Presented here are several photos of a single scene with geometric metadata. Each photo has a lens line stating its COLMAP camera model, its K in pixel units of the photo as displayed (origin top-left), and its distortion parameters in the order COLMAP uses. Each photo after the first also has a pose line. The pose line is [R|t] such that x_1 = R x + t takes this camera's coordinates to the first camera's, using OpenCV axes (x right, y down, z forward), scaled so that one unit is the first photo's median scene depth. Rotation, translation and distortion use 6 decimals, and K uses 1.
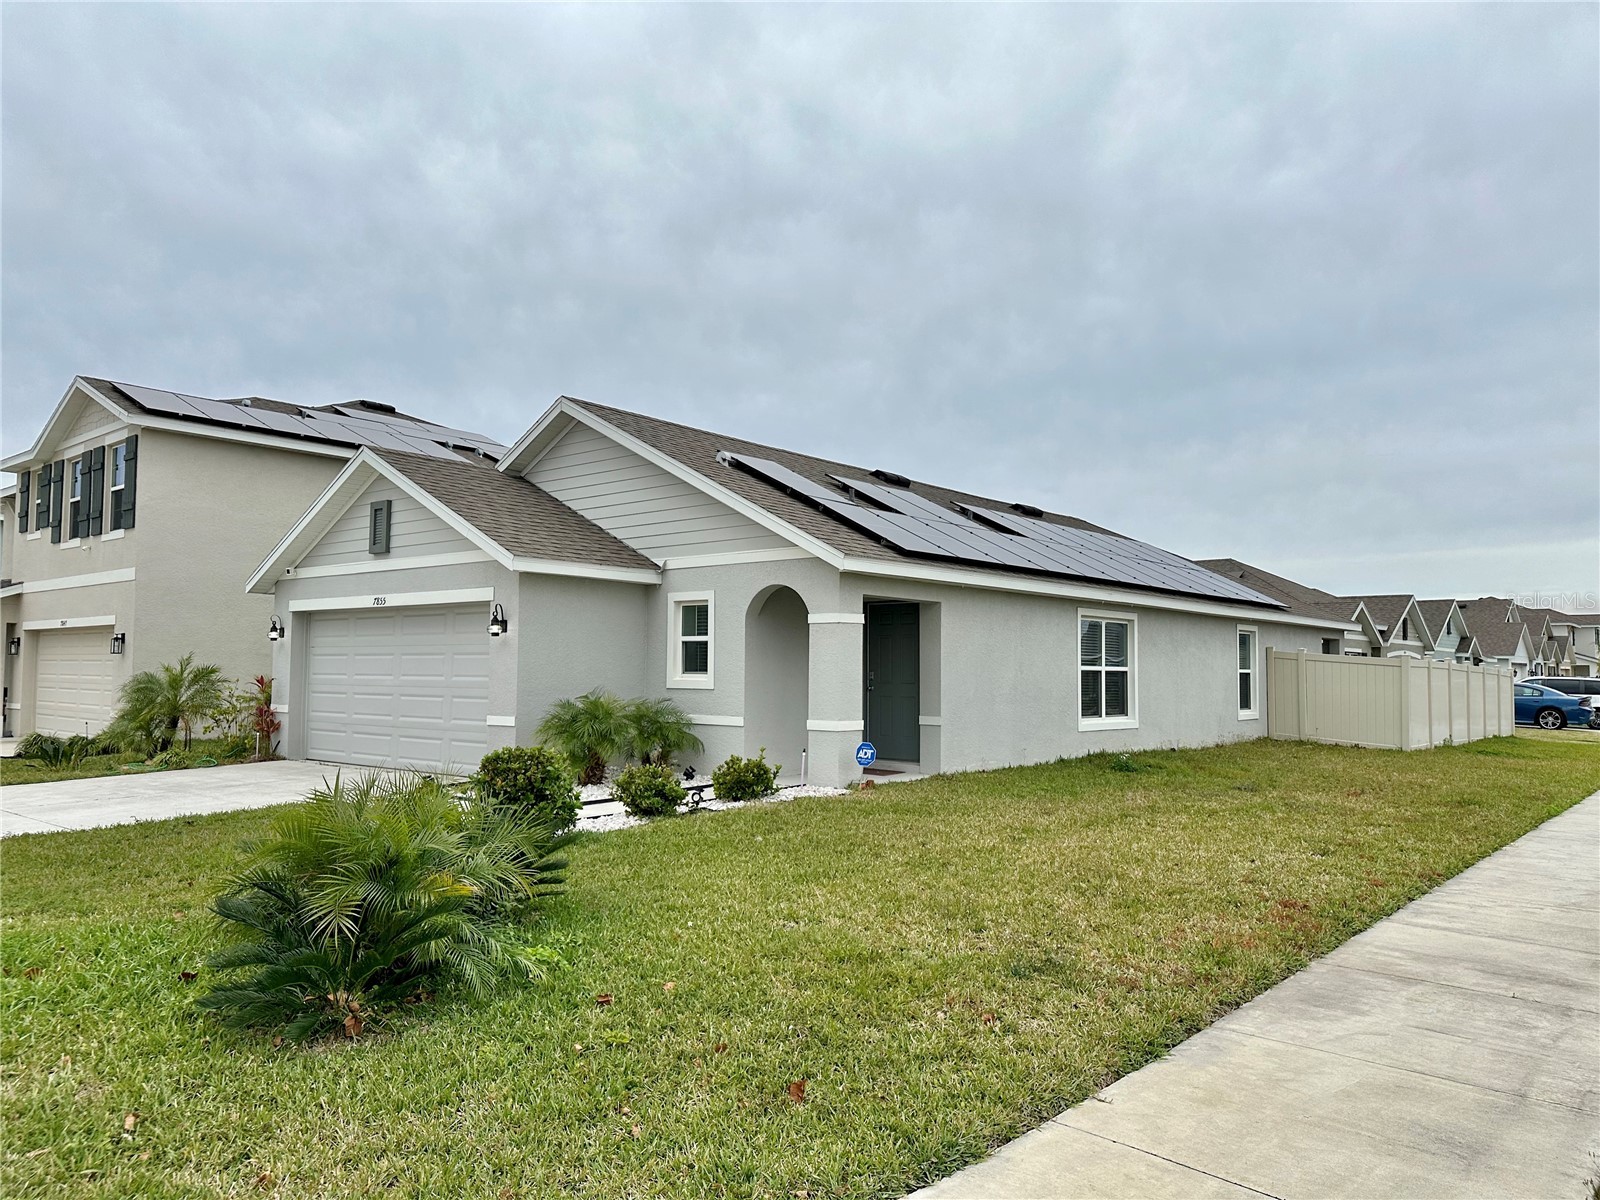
lens RADIAL K [[1135.9, 0, 800.0], [0, 1135.9, 600.0], [0, 0, 1]] dist [-0.004086, -0.005085]
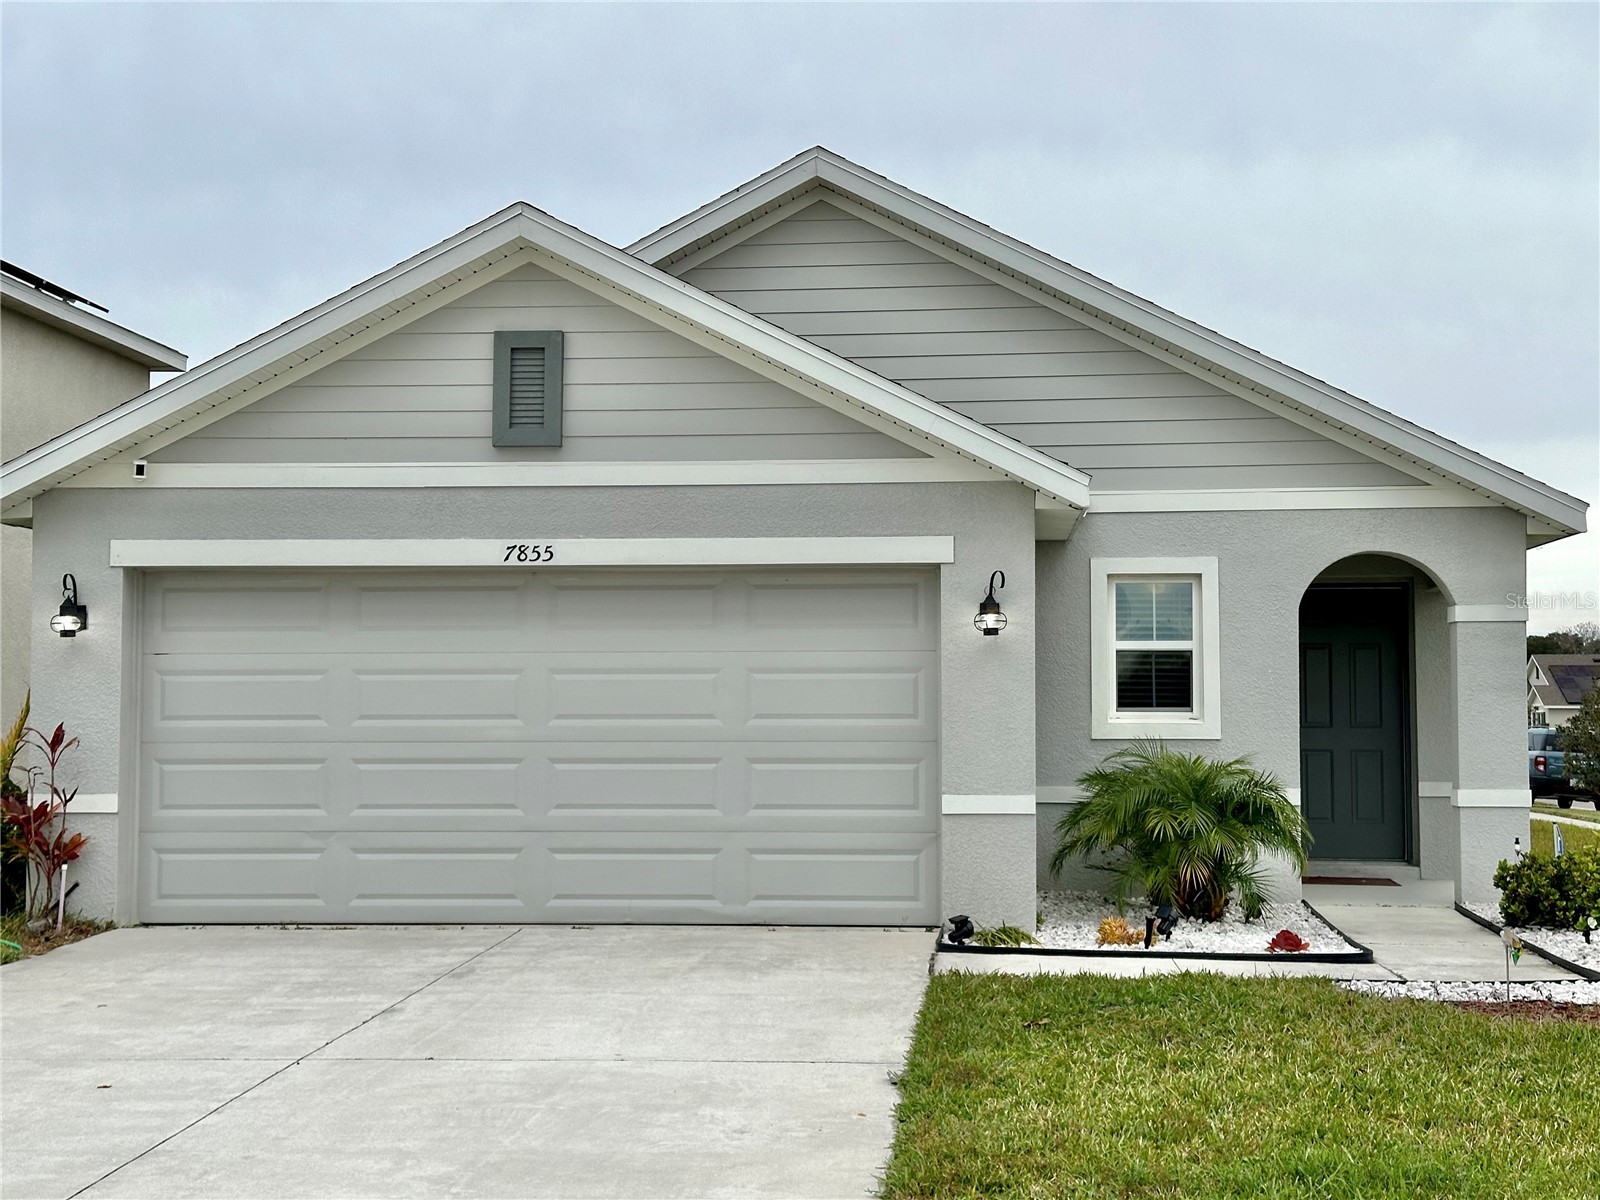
lens RADIAL K [[2205.1, 0, 800.0], [0, 2205.1, 600.0], [0, 0, 1]] dist [0.035072, -0.042777]
pose [[0.821256, 0.026890, 0.569927, -0.768661], [-0.028412, 0.999577, -0.006220, 0.021907], [-0.569853, -0.011085, 0.821672, 0.215887]]
